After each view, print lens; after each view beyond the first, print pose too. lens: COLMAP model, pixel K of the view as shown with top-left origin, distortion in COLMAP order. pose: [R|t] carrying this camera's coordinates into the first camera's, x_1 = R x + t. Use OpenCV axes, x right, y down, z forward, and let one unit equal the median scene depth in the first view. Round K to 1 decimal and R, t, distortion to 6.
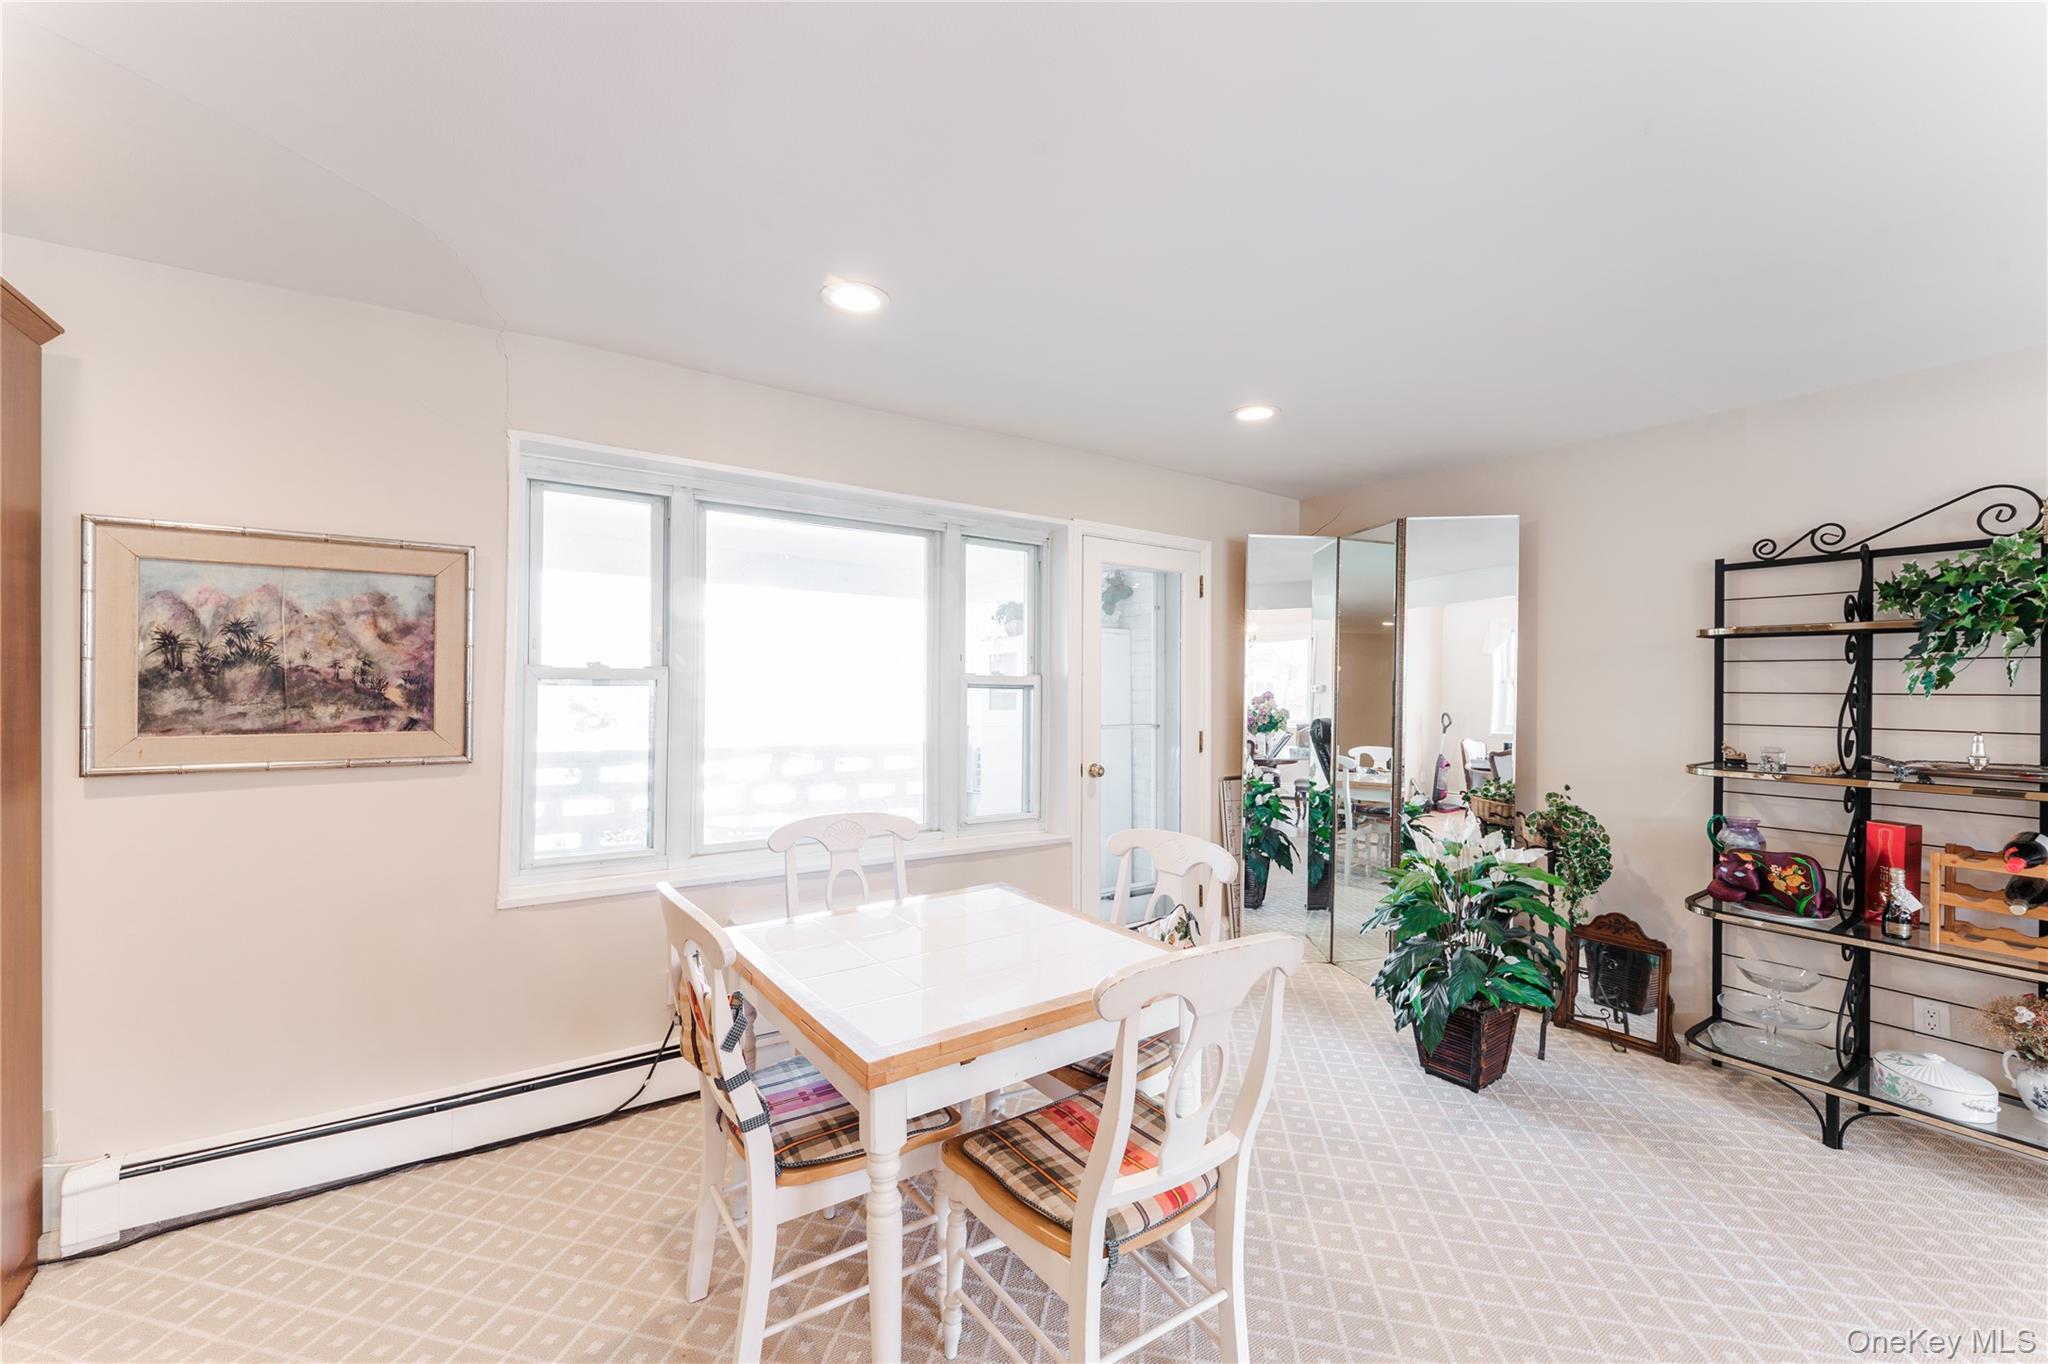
lens RADIAL K [[833.2, 0, 1022.2], [0, 833.2, 685.2], [0, 0, 1]] dist [0.005200, 0.000145]
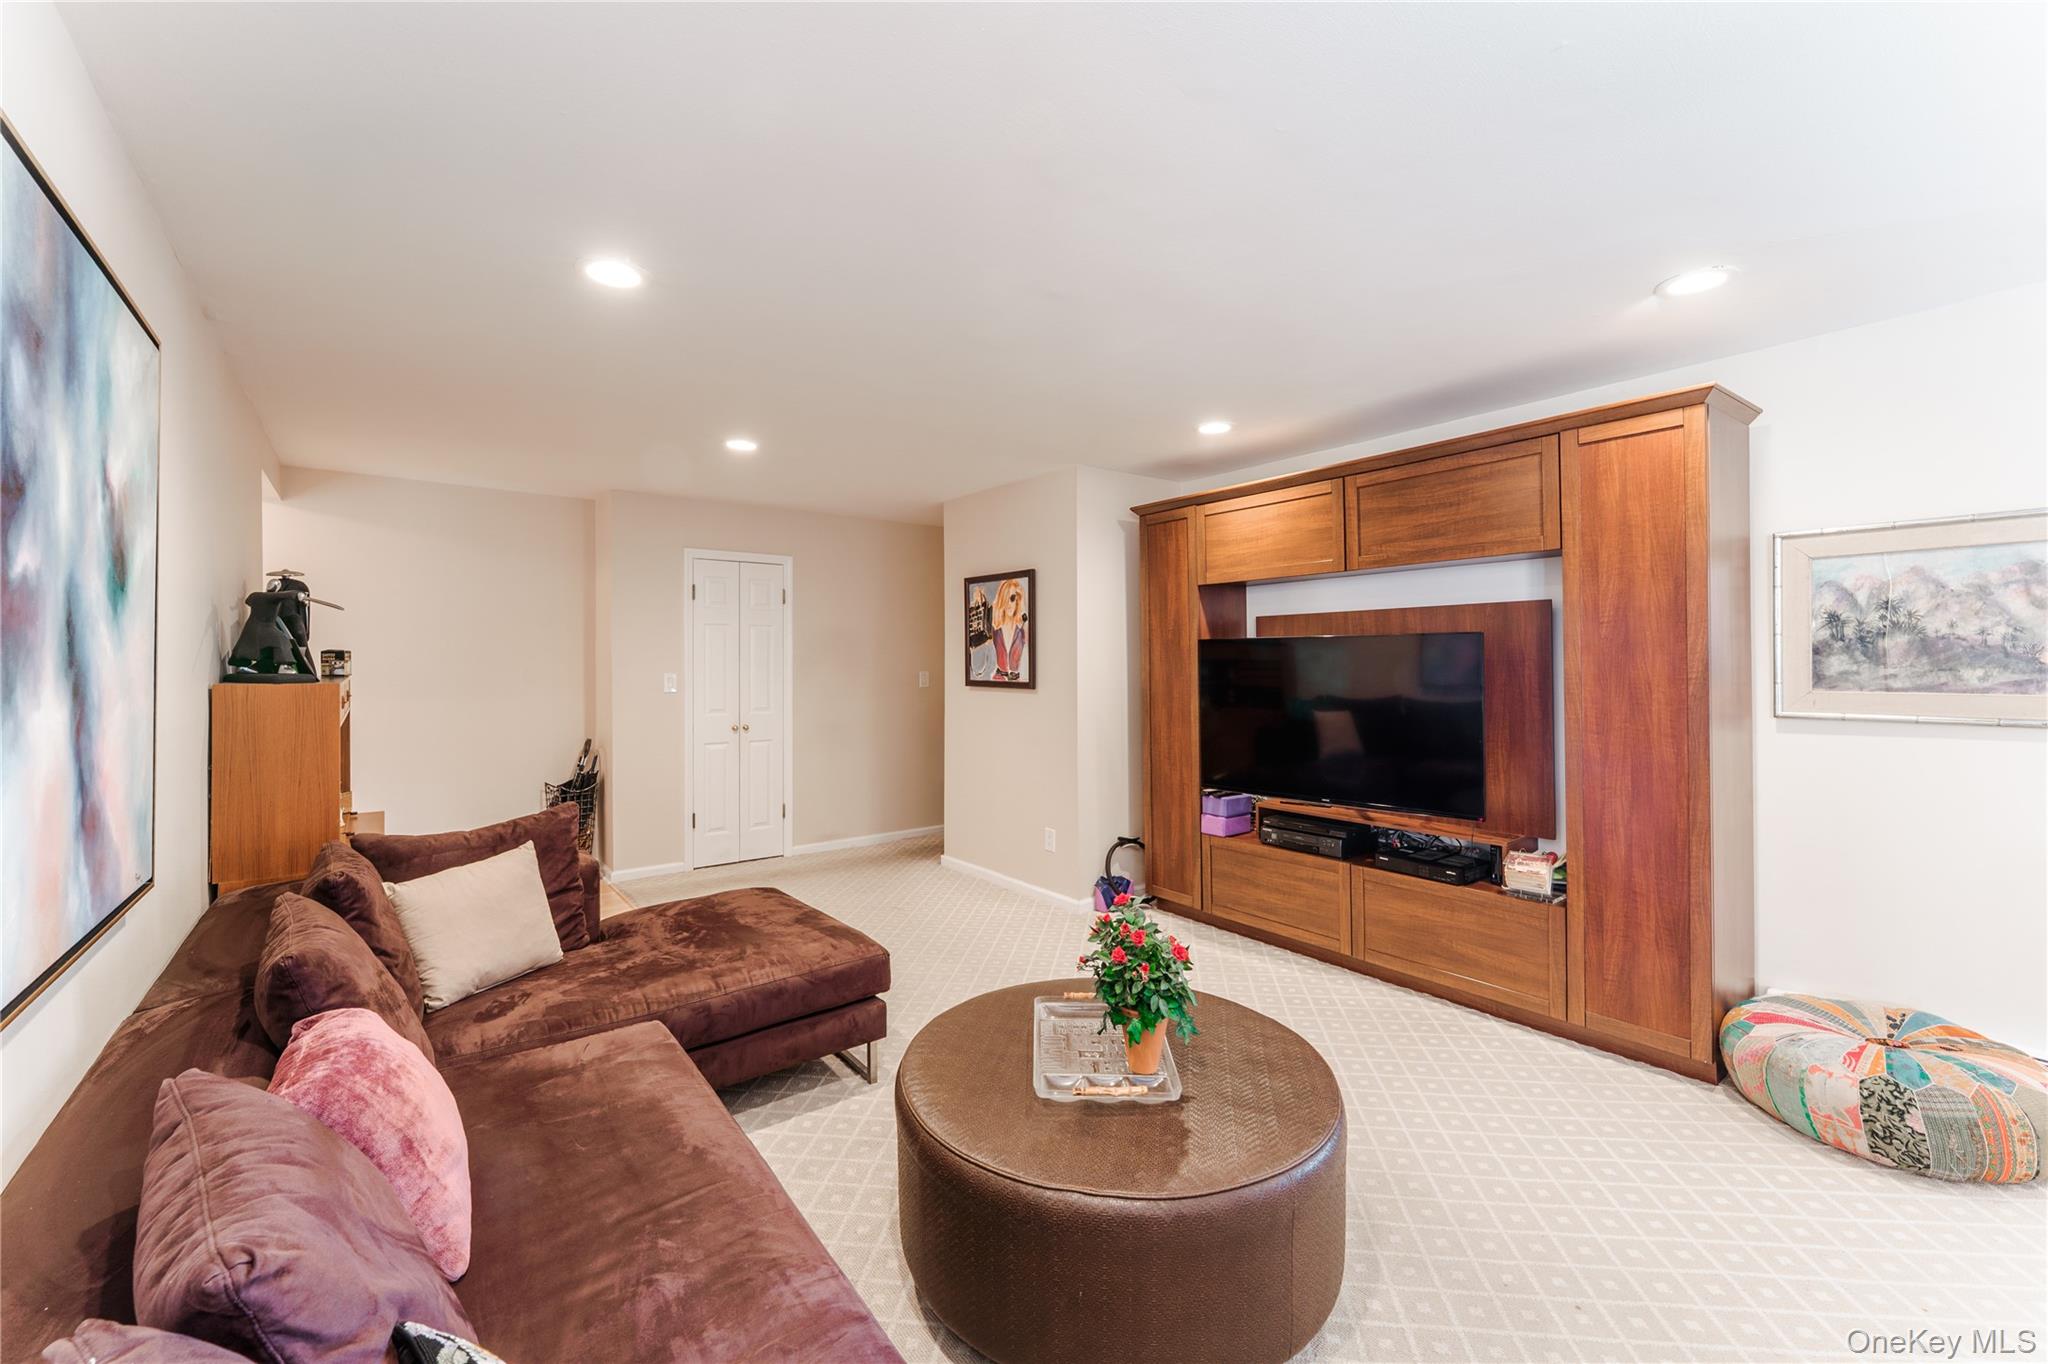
lens RADIAL K [[833.2, 0, 1027.8], [0, 833.2, 667.4], [0, 0, 1]] dist [0.005200, 0.000145]
pose [[0.058125, 0.004943, -0.998297, 0.206456], [0.013953, 0.999886, 0.005763, -0.001661], [0.998212, -0.014264, 0.058049, -0.317738]]
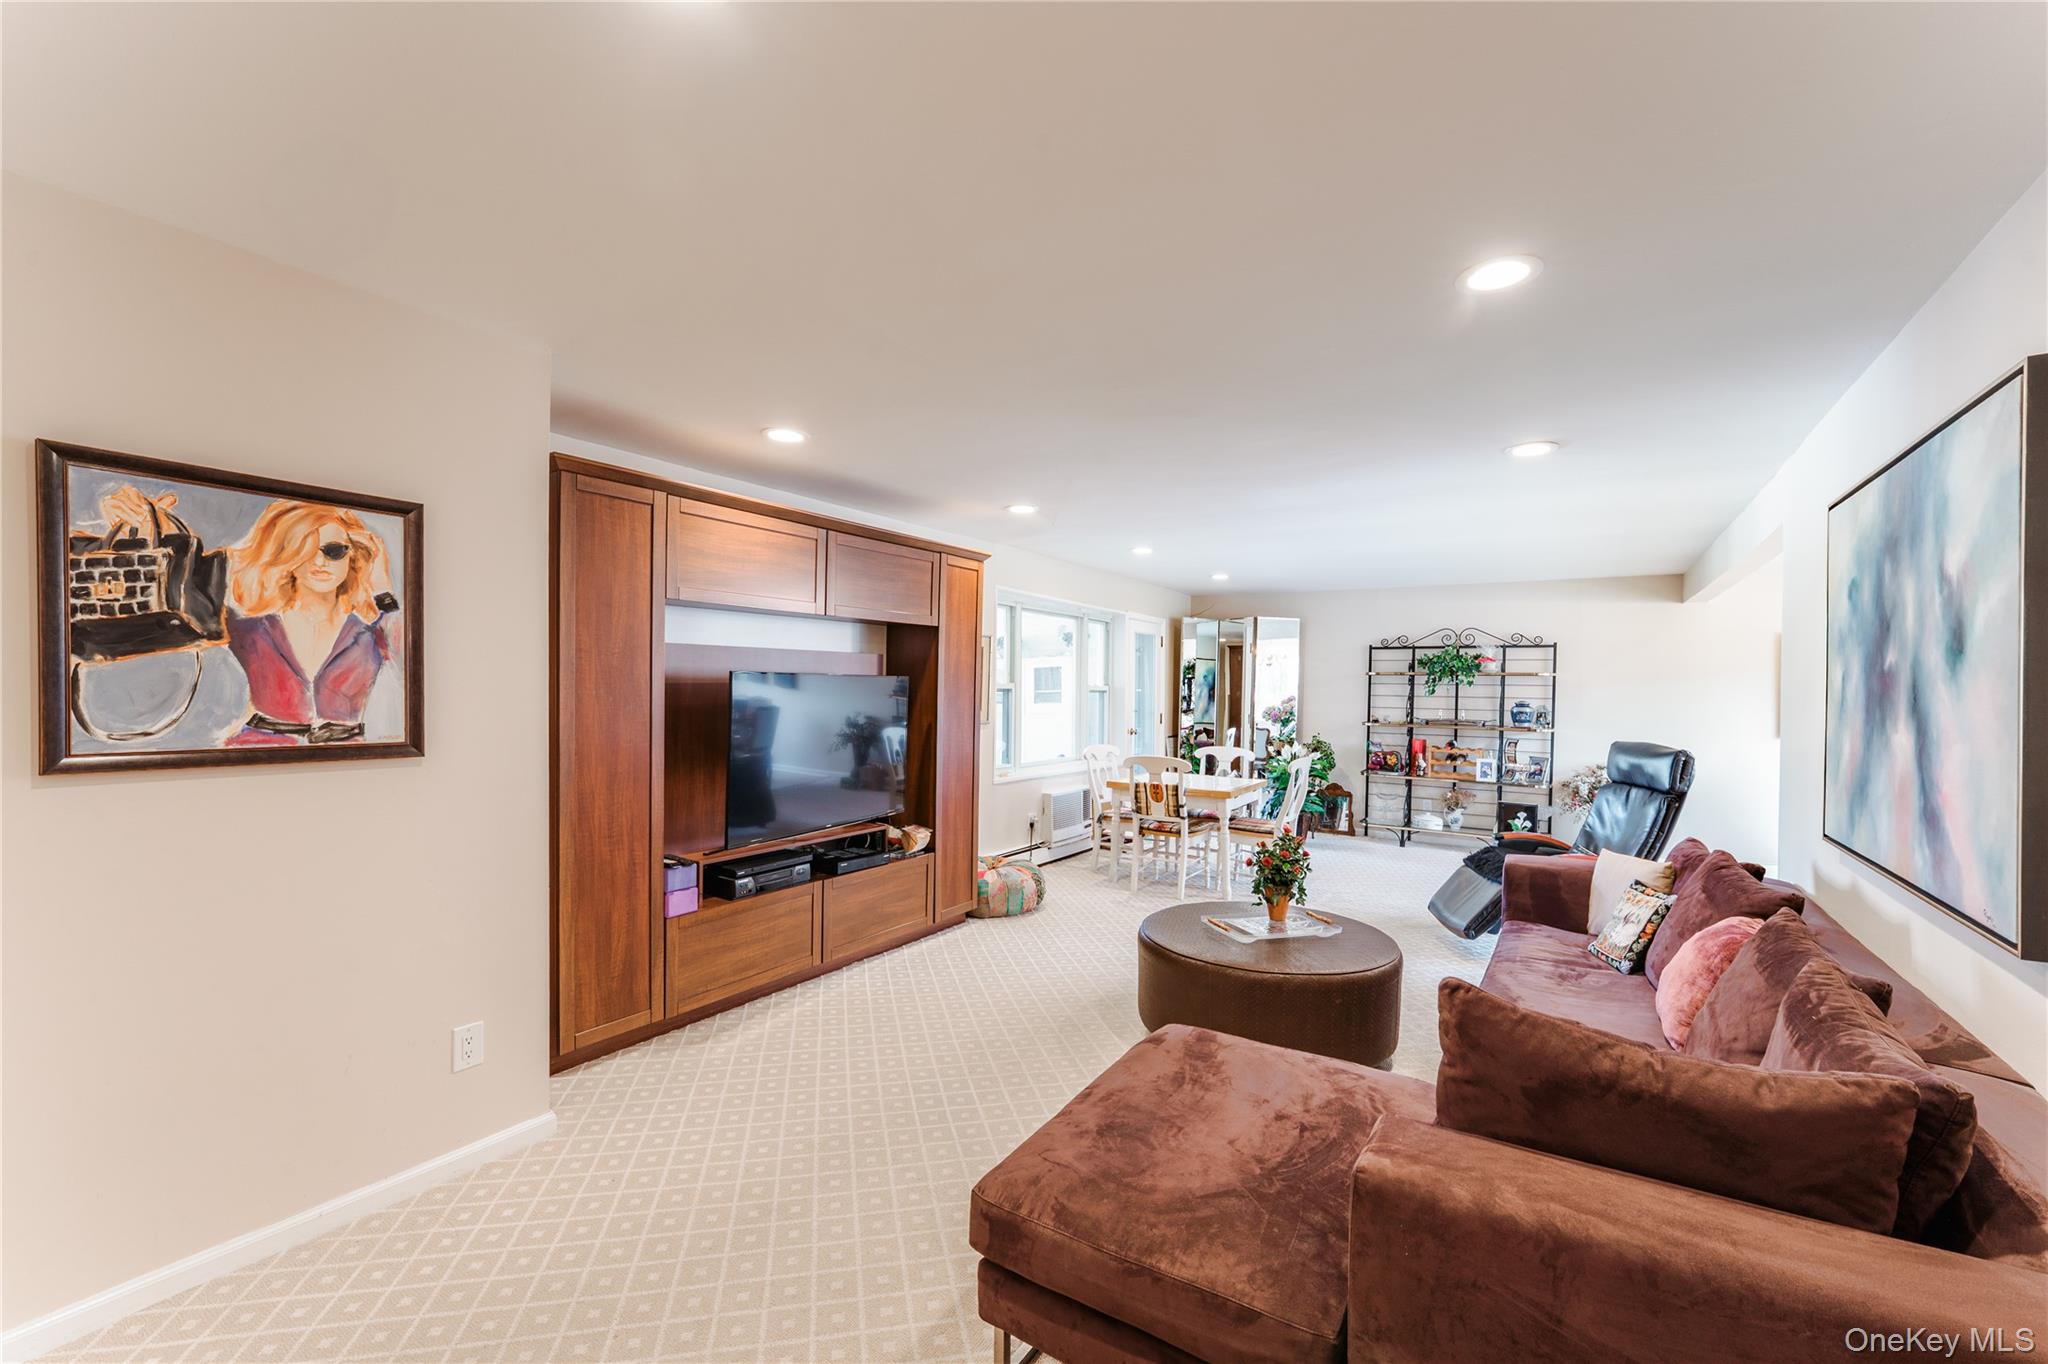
lens RADIAL K [[833.2, 0, 1018.1], [0, 833.2, 700.9], [0, 0, 1]] dist [0.005200, 0.000145]
pose [[0.930100, 0.000463, 0.367307, -1.460465], [-0.009635, 0.999686, 0.023137, -0.029357], [-0.367181, -0.025059, 0.929812, -1.306038]]
